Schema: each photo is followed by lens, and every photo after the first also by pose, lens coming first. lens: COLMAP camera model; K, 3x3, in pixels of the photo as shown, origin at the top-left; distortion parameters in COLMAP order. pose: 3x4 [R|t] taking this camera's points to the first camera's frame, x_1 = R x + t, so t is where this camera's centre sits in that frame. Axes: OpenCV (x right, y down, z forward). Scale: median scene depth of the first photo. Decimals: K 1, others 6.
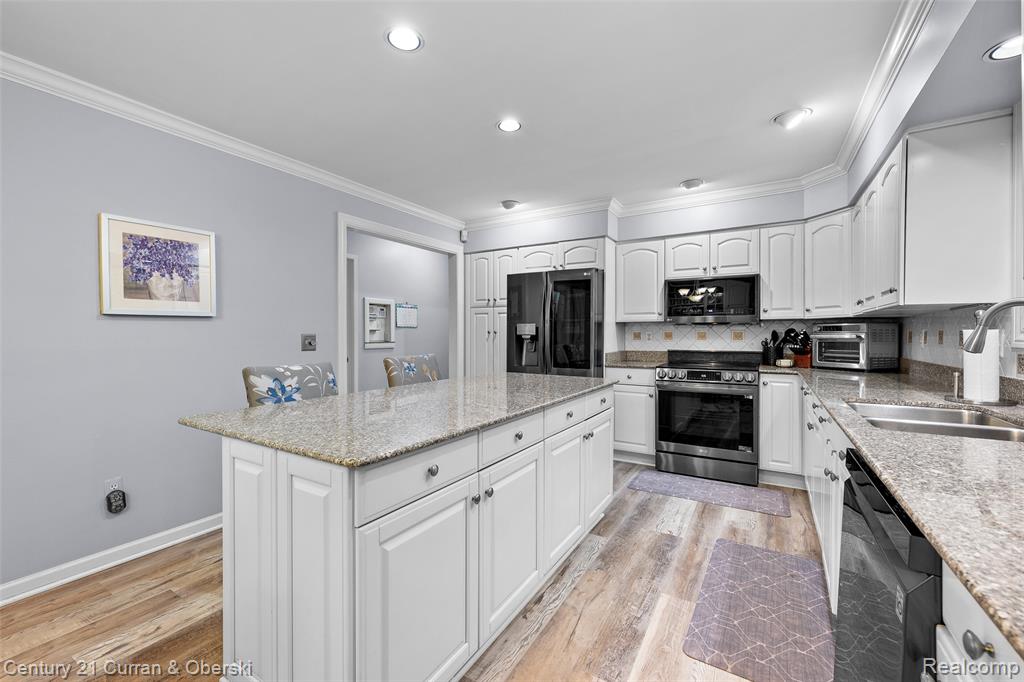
lens RADIAL K [[410.8, 0, 512.6], [0, 410.8, 335.7], [0, 0, 1]] dist [-0.003818, 0.001494]
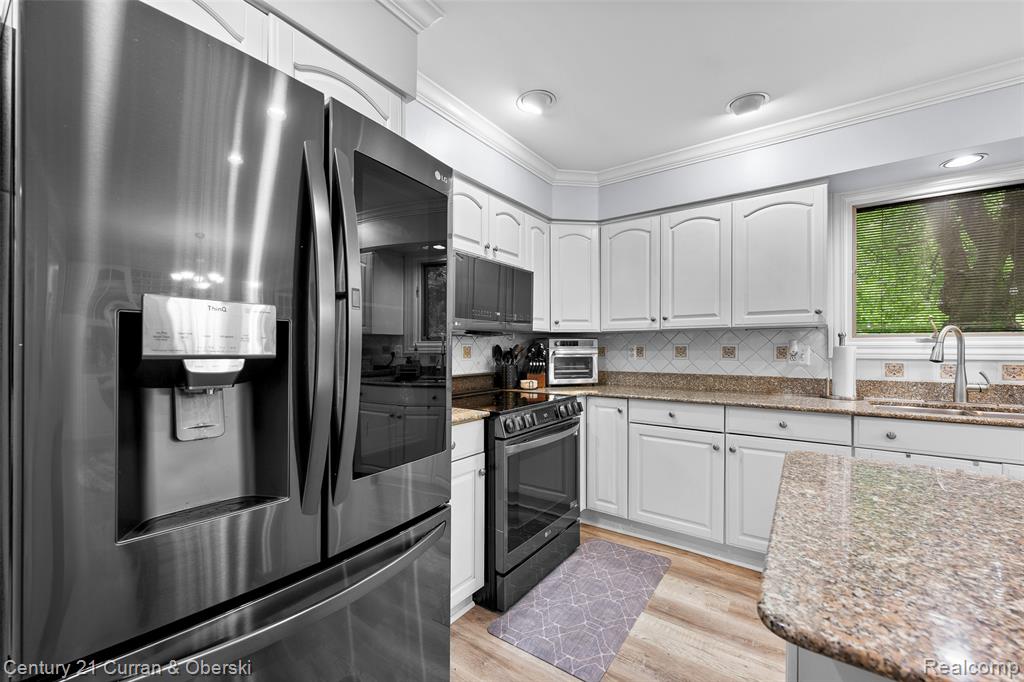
lens RADIAL K [[410.8, 0, 508.7], [0, 410.8, 349.9], [0, 0, 1]] dist [-0.003818, 0.001494]
pose [[0.091566, -0.002888, 0.995795, -0.187991], [0.008429, 0.999962, 0.002125, -0.006129], [-0.995763, 0.008199, 0.091587, 1.075662]]
